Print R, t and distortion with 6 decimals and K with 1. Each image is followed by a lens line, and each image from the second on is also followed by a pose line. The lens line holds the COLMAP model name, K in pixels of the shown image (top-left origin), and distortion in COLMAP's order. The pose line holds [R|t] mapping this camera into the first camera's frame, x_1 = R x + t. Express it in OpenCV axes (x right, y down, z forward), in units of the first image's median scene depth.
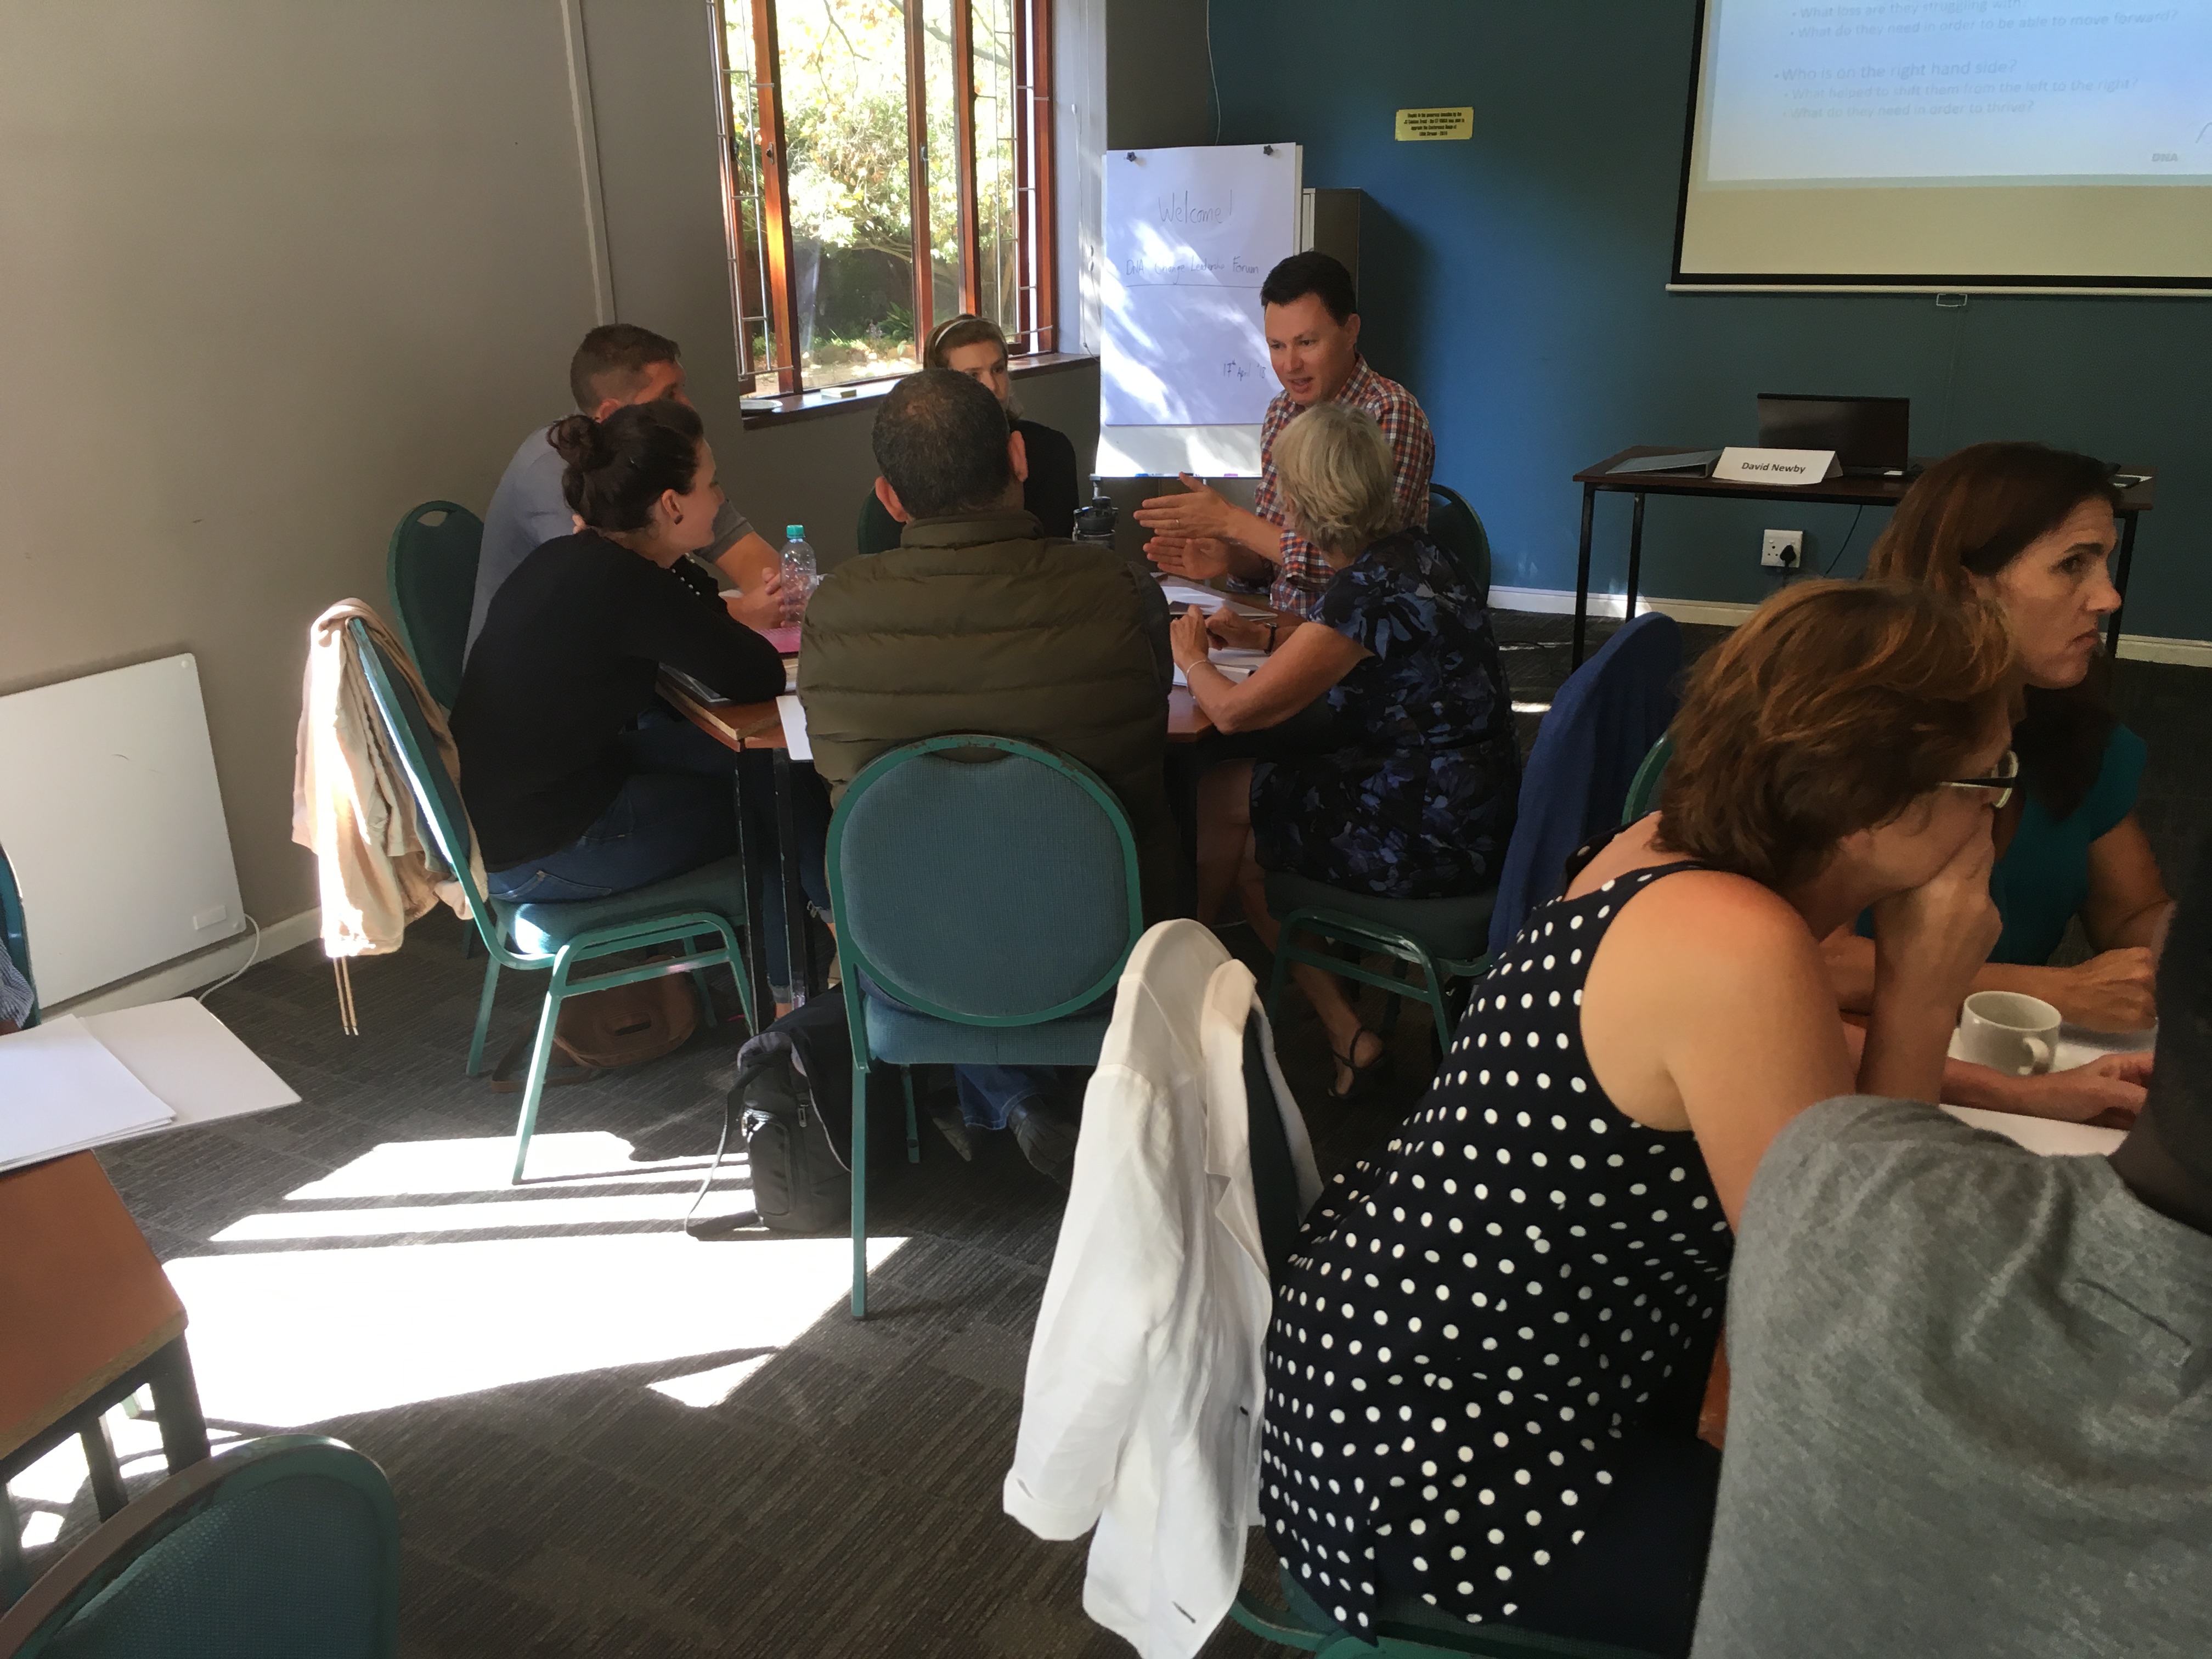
lens RADIAL K [[1797.2, 0, 1106.0], [0, 1797.2, 829.5], [0, 0, 1]] dist [0.168533, -0.201067]
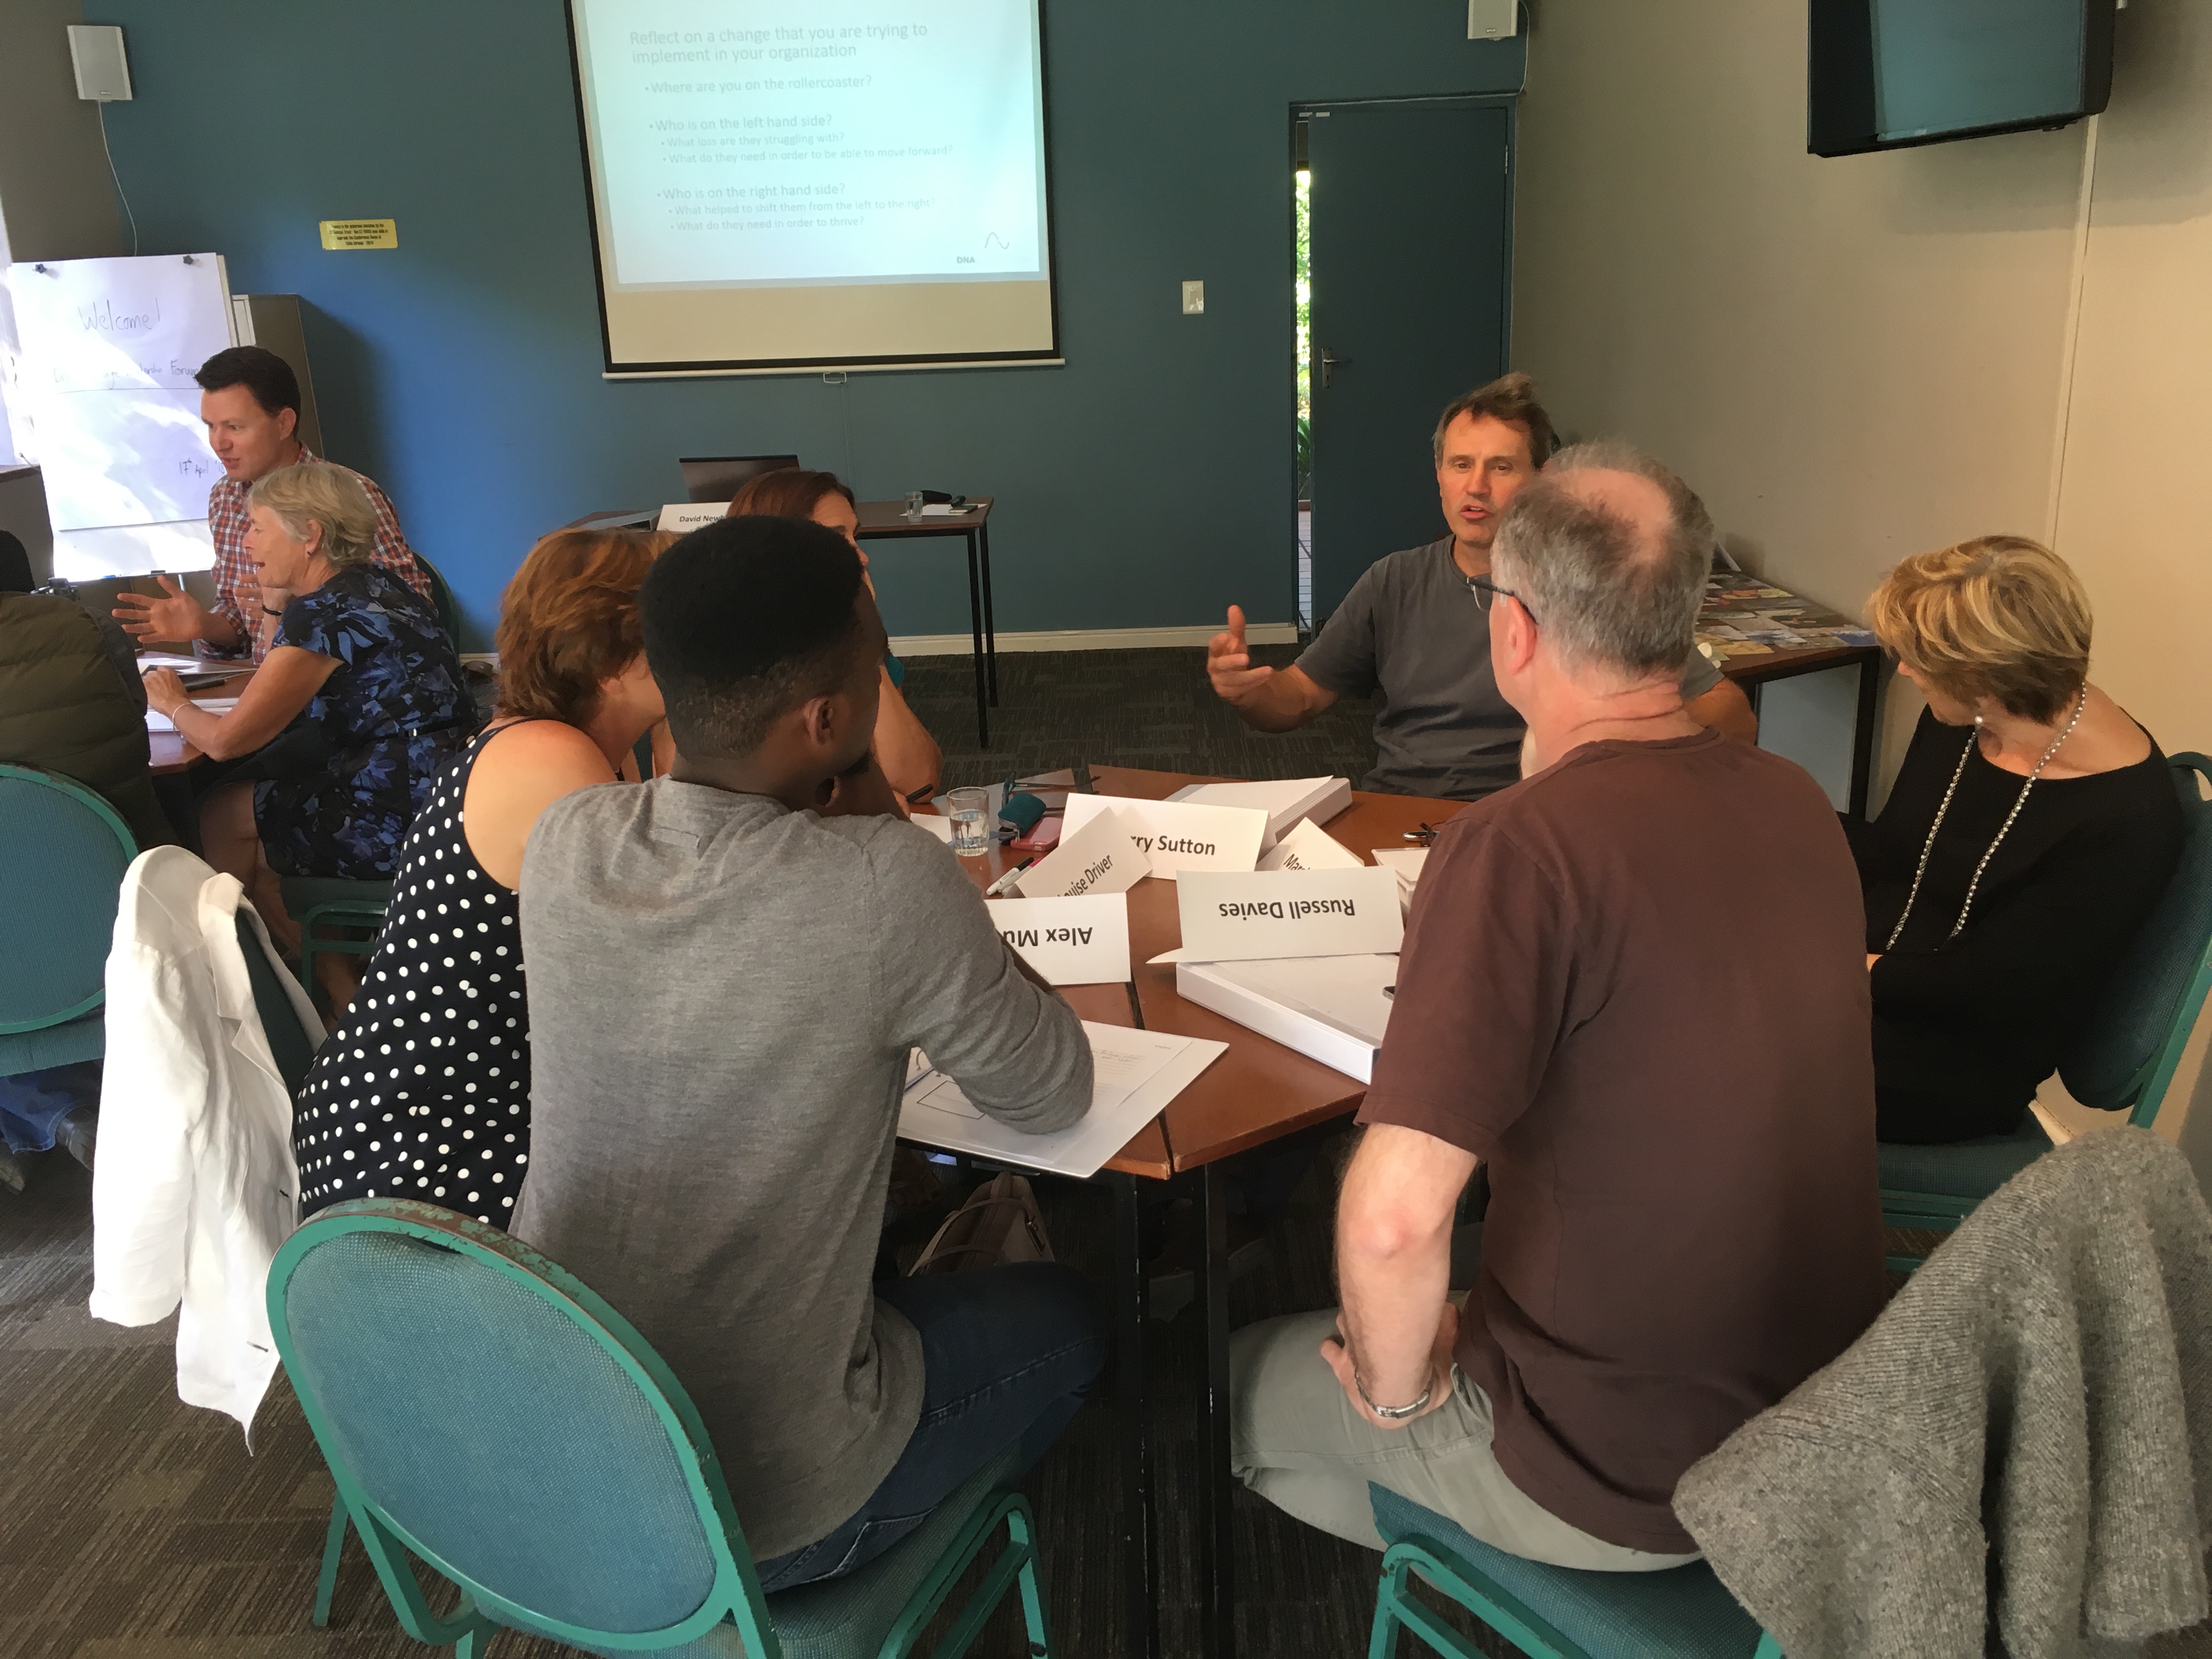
lens RADIAL K [[1937.5, 0, 1106.0], [0, 1937.5, 829.5], [0, 0, 1]] dist [0.153612, -0.186718]
pose [[0.886111, -0.158247, 0.435620, 0.019605], [0.187349, 0.981991, -0.024367, 0.217849], [-0.423918, 0.103205, 0.899801, -0.622684]]
